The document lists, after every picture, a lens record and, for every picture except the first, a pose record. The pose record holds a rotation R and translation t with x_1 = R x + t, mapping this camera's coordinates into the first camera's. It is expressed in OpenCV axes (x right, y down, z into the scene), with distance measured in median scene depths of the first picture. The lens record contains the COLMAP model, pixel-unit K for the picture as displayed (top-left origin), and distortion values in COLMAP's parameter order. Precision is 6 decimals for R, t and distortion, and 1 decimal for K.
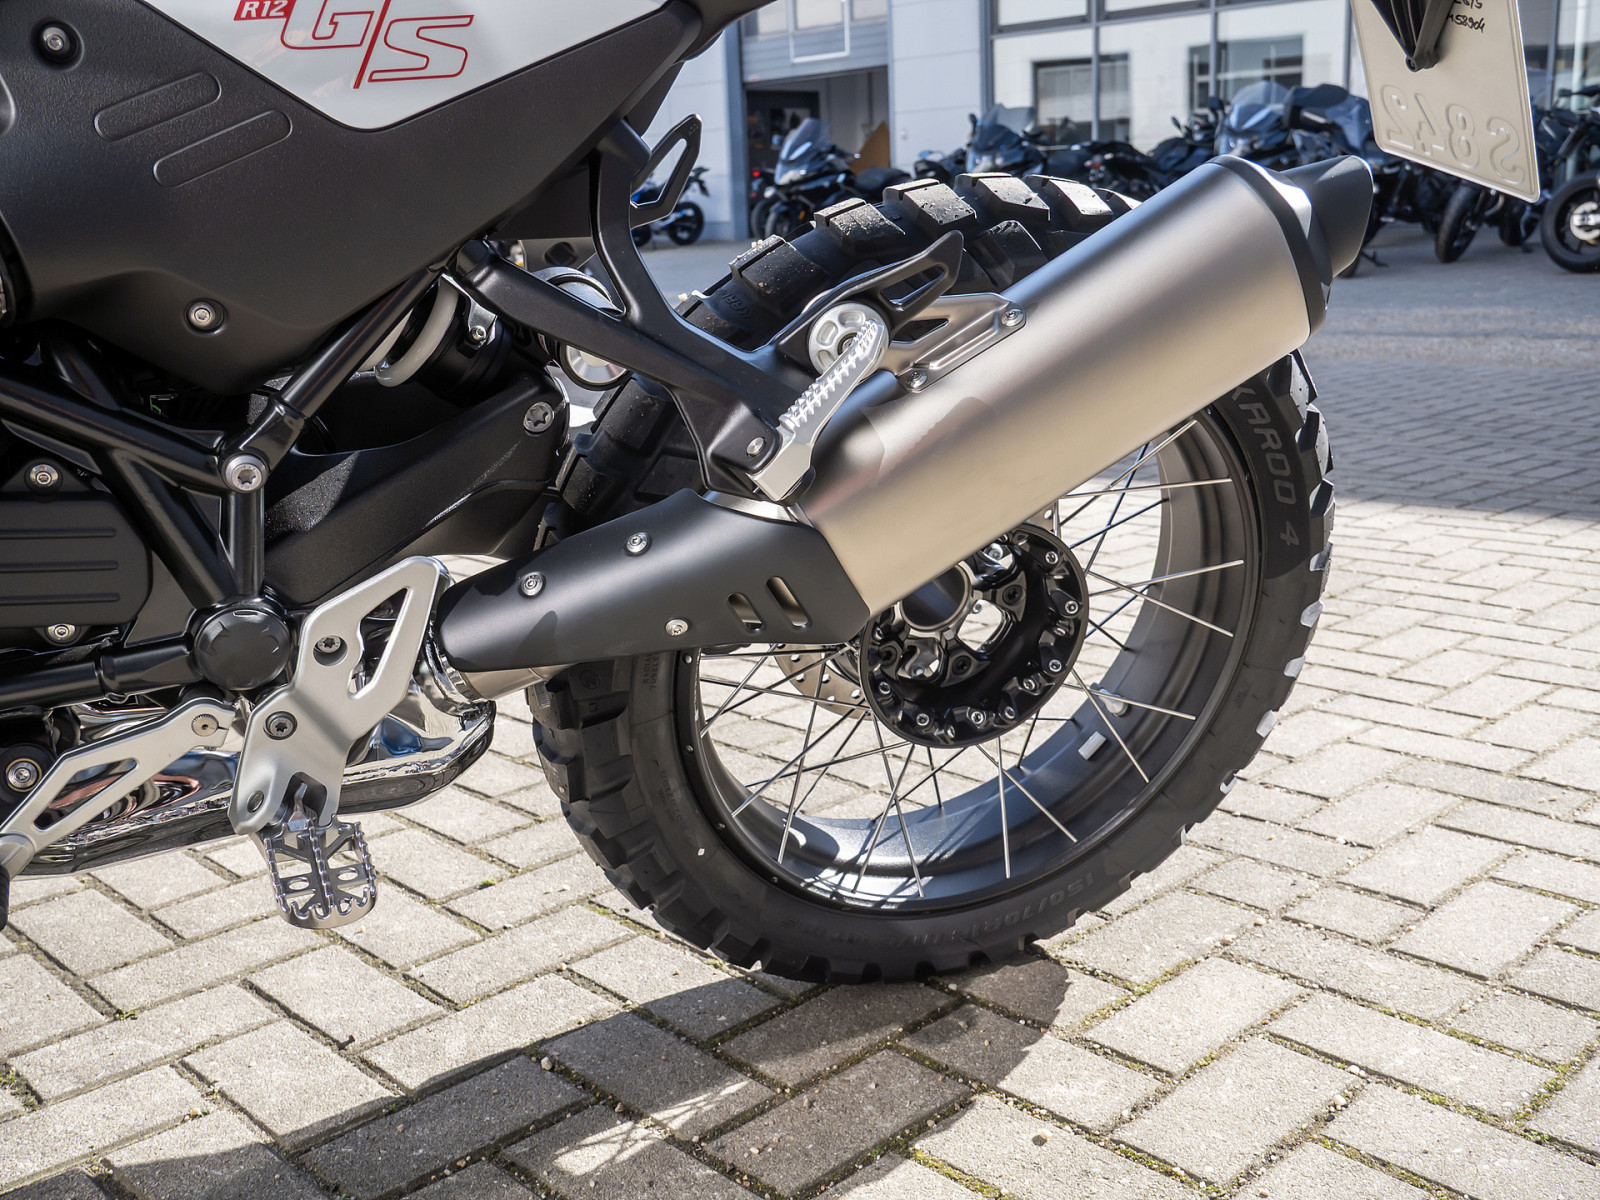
lens RADIAL K [[1626.1, 0, 809.0], [0, 1626.1, 601.2], [0, 0, 1]] dist [0.002167, 0.000000]
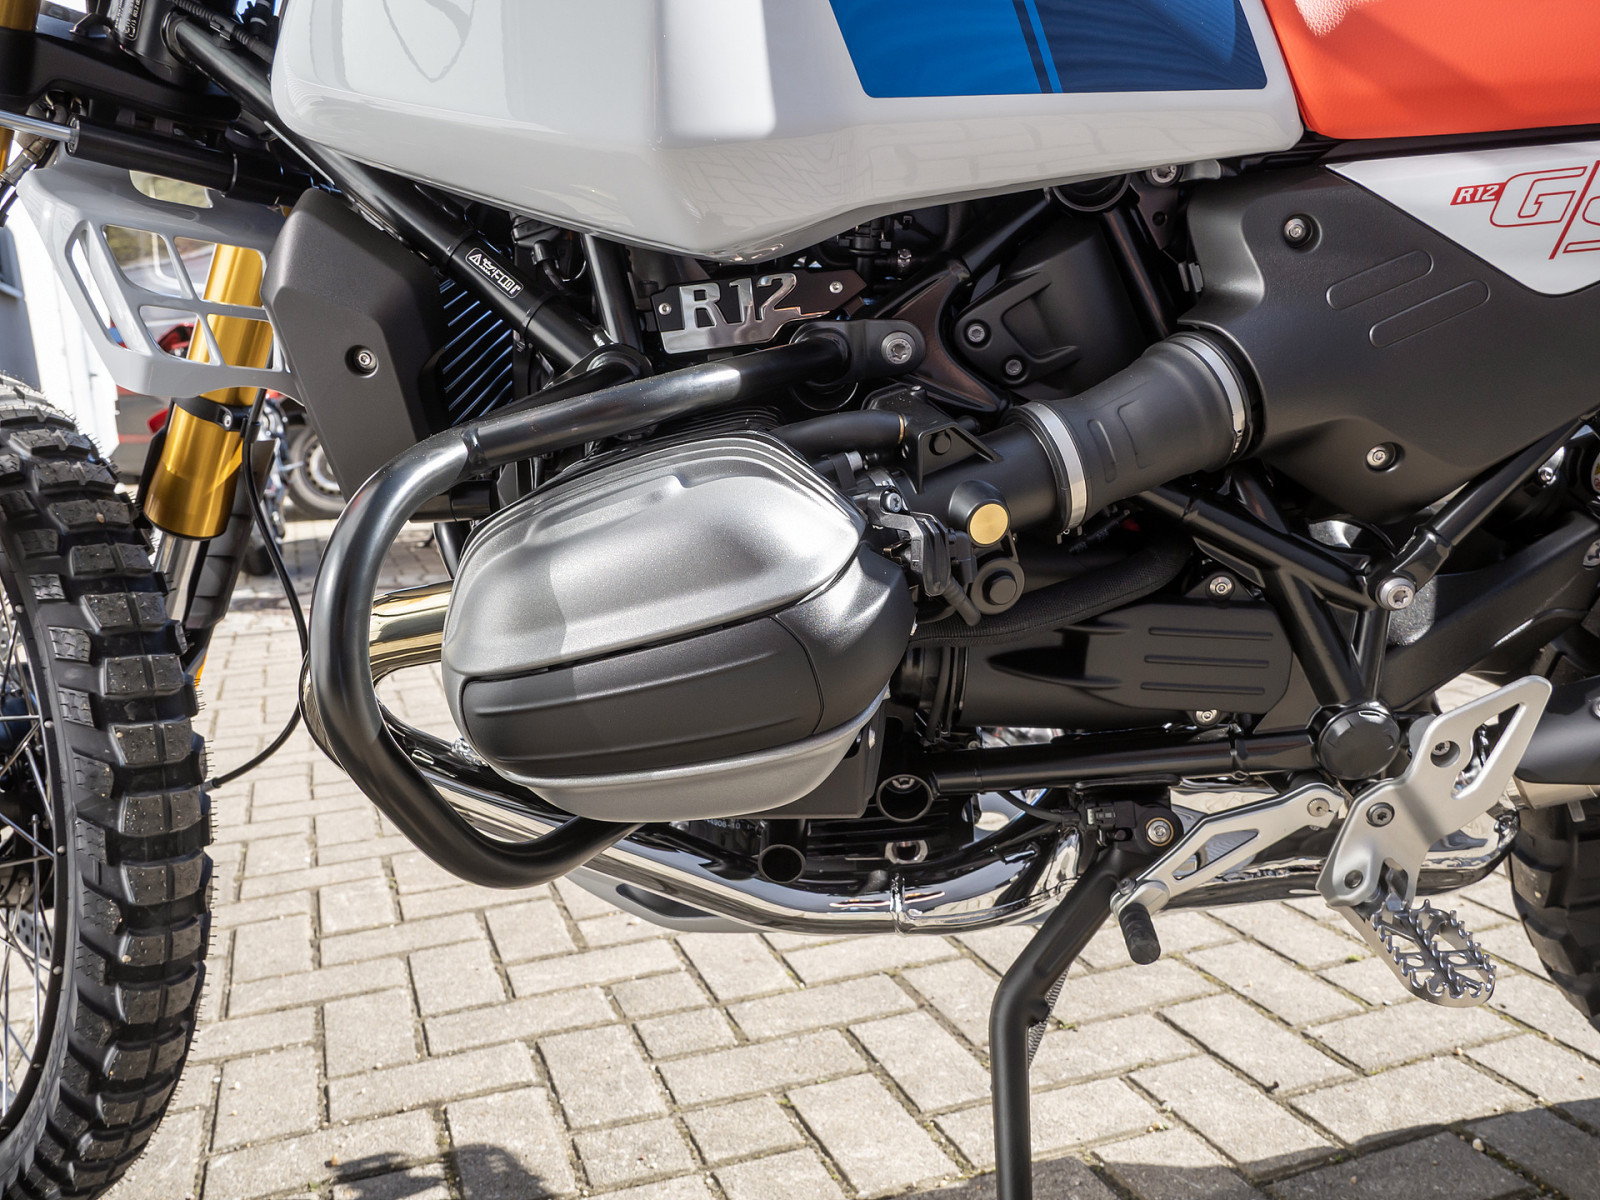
lens RADIAL K [[1364.6, 0, 808.0], [0, 1364.6, 596.4], [0, 0, 1]] dist [-0.020023, 0.012393]
pose [[0.918893, 0.057523, -0.390291, -0.248054], [-0.083226, 0.995313, -0.049251, 0.003645], [0.385629, 0.077739, 0.919373, -0.027539]]
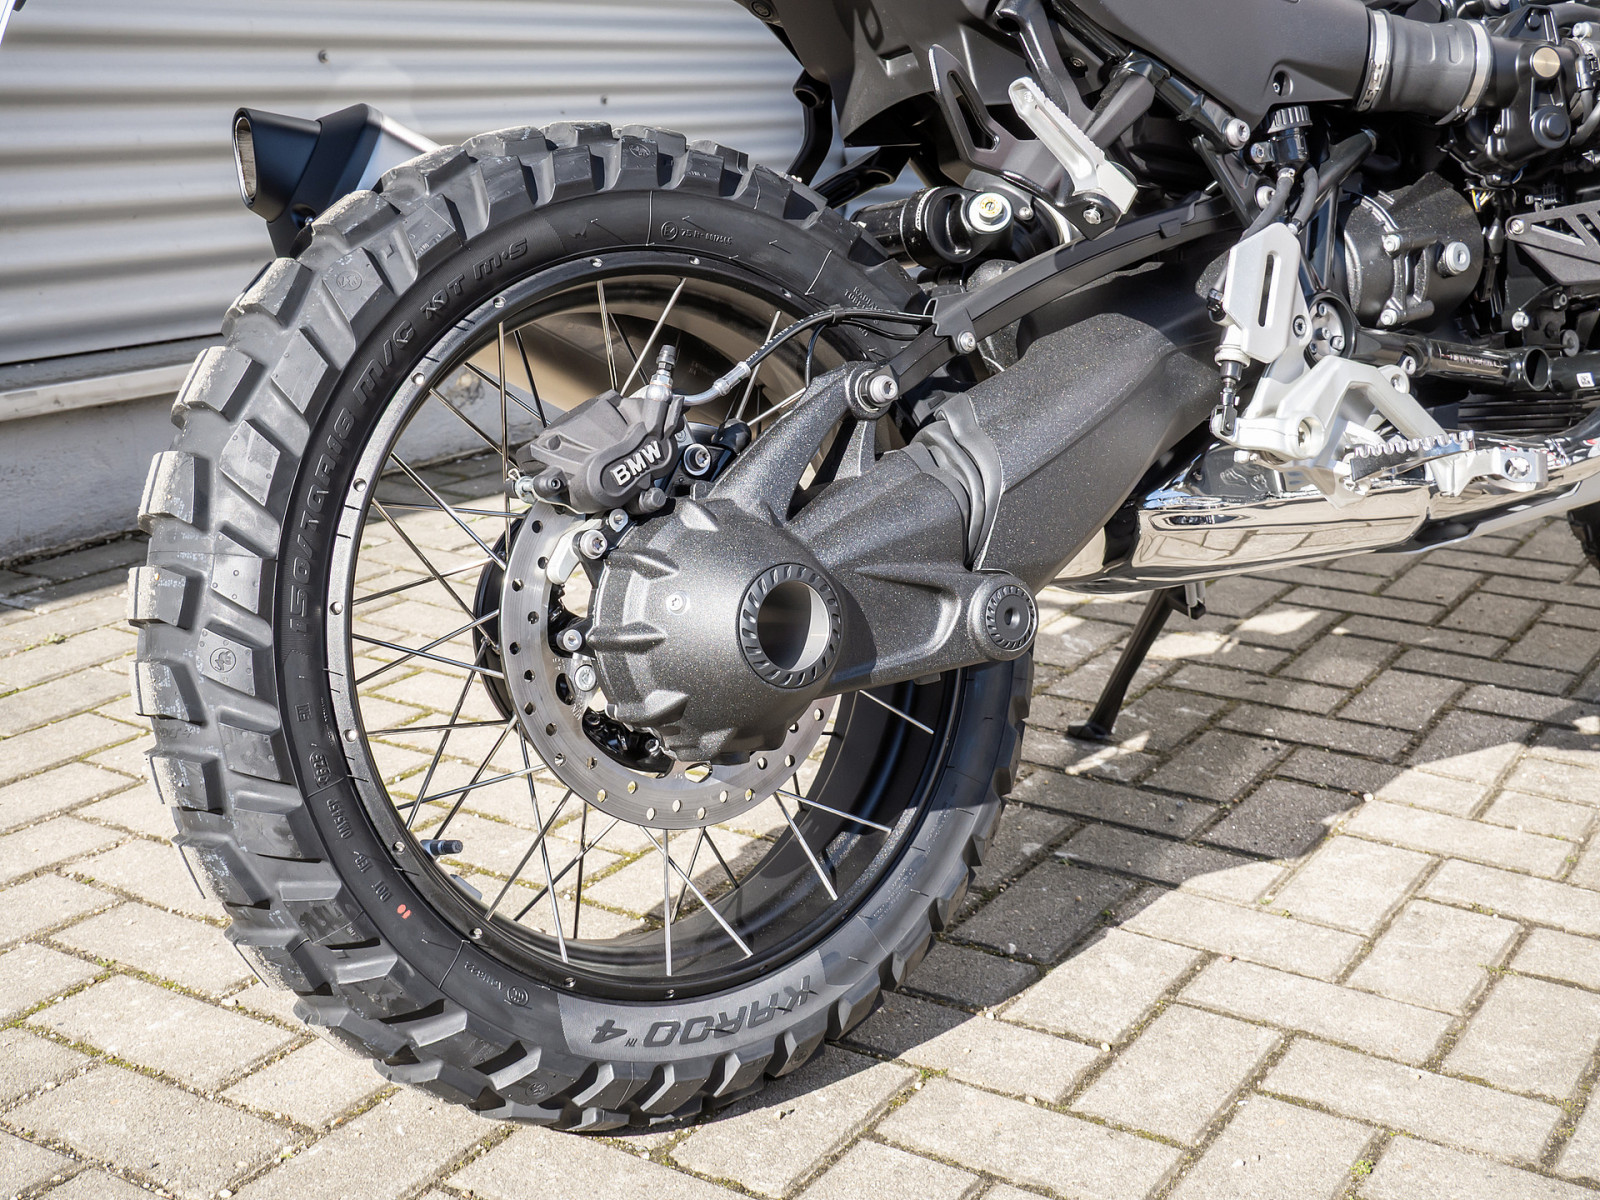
lens RADIAL K [[2040.9, 0, 808.5], [0, 2040.9, 601.9], [0, 0, 1]] dist [0.020294, 0.000000]
pose [[-0.964924, 0.096625, -0.244103, 0.271856], [-0.036421, 0.871546, 0.488959, -0.567264], [0.259992, 0.480699, -0.837456, 2.038758]]
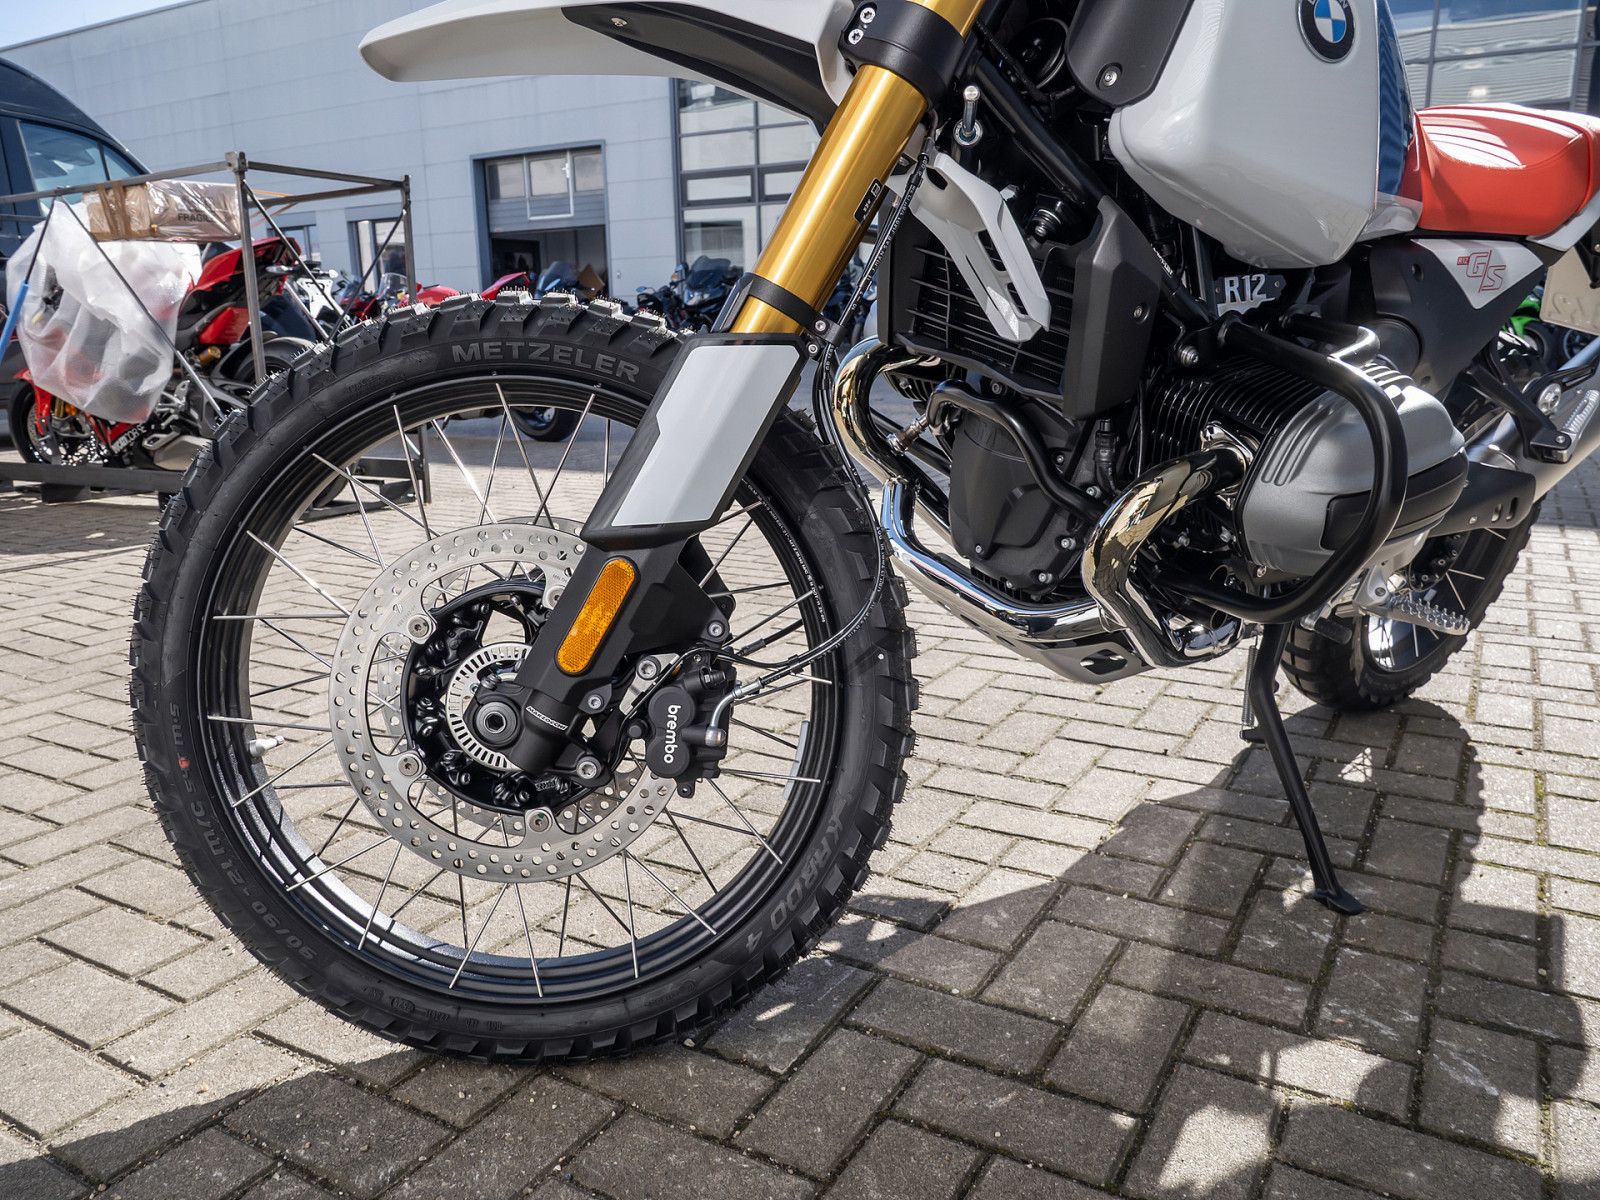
lens RADIAL K [[1203.4, 0, 794.7], [0, 1203.4, 600.2], [0, 0, 1]] dist [-0.045190, 0.003162]
pose [[0.962984, -0.034630, 0.267324, -1.189741], [0.038503, 0.999216, -0.009257, 0.087887], [-0.266794, 0.019207, 0.963562, -0.302017]]
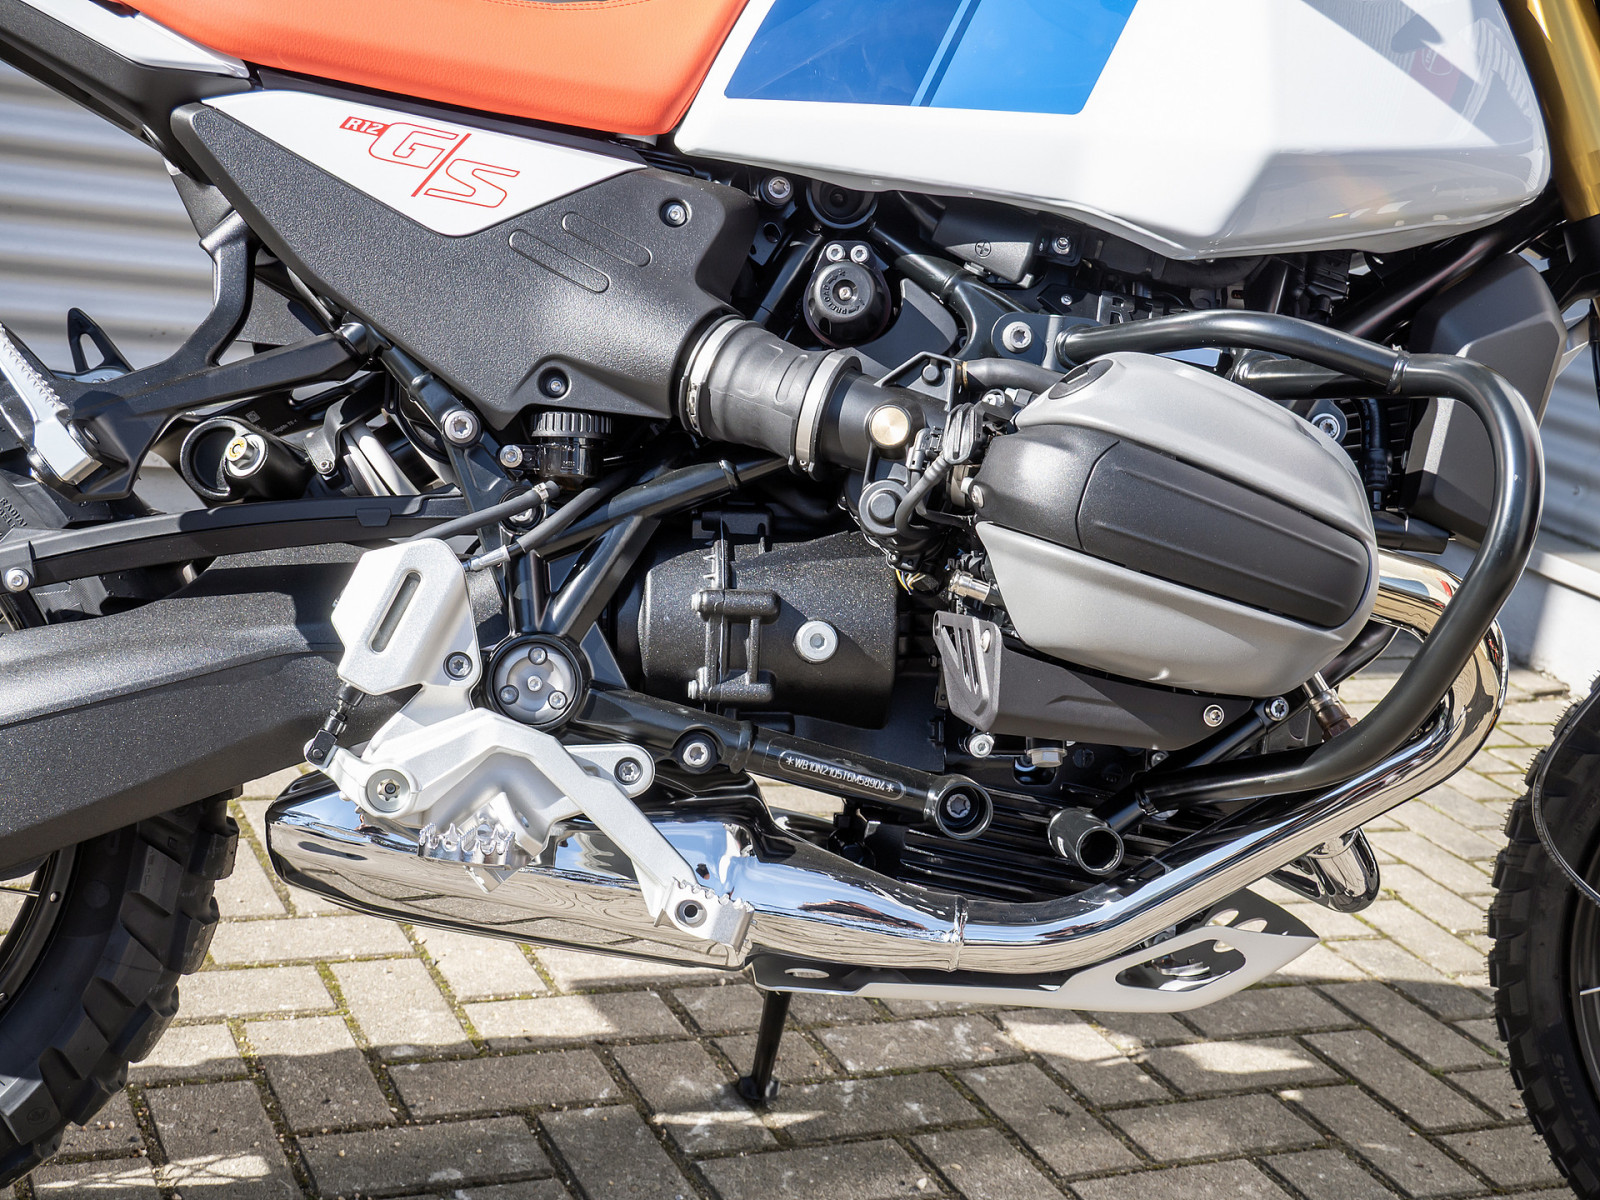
lens RADIAL K [[2147.8, 0, 806.8], [0, 2147.8, 601.3], [0, 0, 1]] dist [0.038851, 0.000000]
pose [[-0.946546, -0.171405, 0.273260, -0.791484], [-0.031674, 0.892431, 0.450072, -0.641718], [-0.321010, 0.417358, -0.850156, 1.854523]]
